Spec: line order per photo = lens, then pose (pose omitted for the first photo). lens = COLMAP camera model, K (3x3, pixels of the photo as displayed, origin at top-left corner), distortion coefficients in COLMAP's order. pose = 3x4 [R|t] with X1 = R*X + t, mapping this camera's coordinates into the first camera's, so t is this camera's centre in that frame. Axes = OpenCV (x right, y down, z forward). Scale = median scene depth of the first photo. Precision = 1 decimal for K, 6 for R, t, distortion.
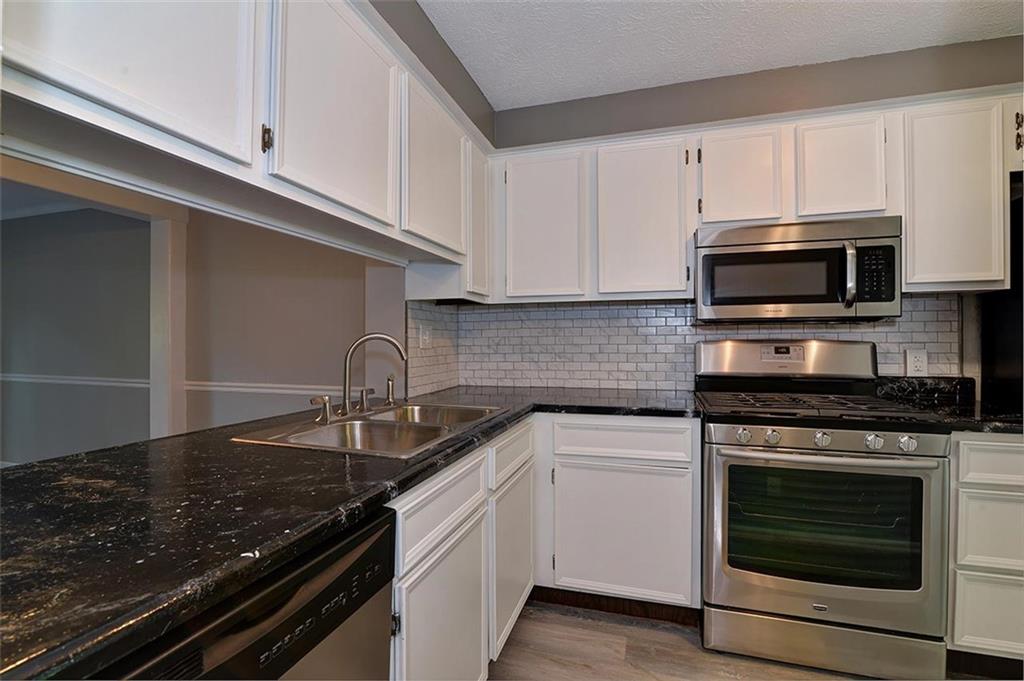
lens RADIAL K [[472.5, 0, 510.5], [0, 472.5, 339.7], [0, 0, 1]] dist [-0.017016, -0.000638]
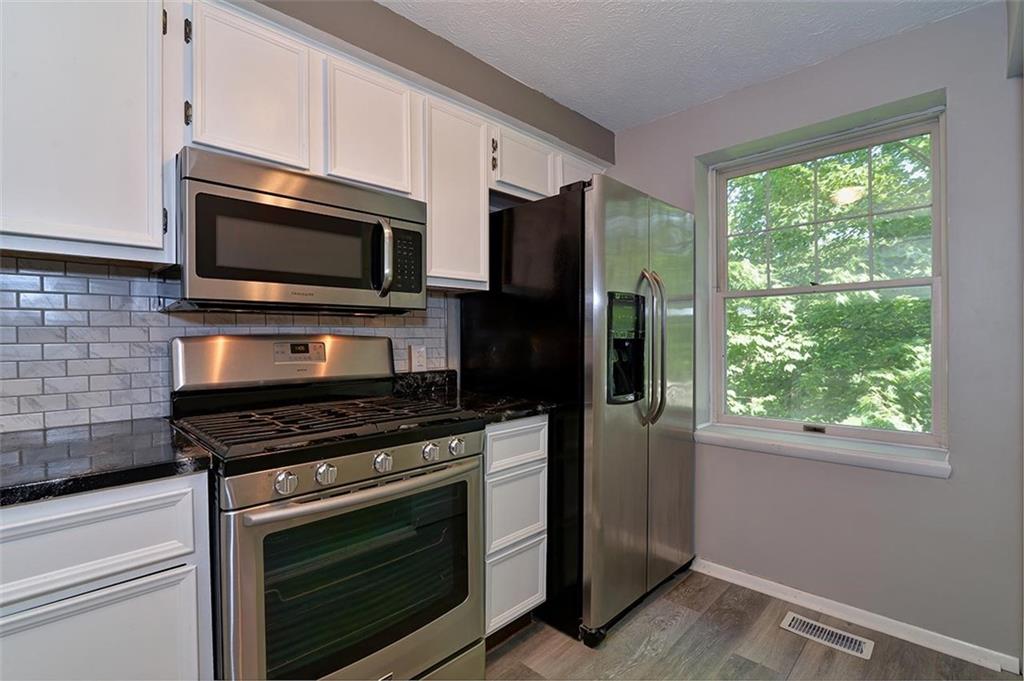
lens RADIAL K [[472.5, 0, 510.5], [0, 472.5, 339.6], [0, 0, 1]] dist [-0.017016, -0.000638]
pose [[0.457559, -0.005486, 0.889162, 0.058599], [0.003488, 0.999984, 0.004374, 0.006235], [-0.889173, 0.001100, 0.457571, 0.365886]]
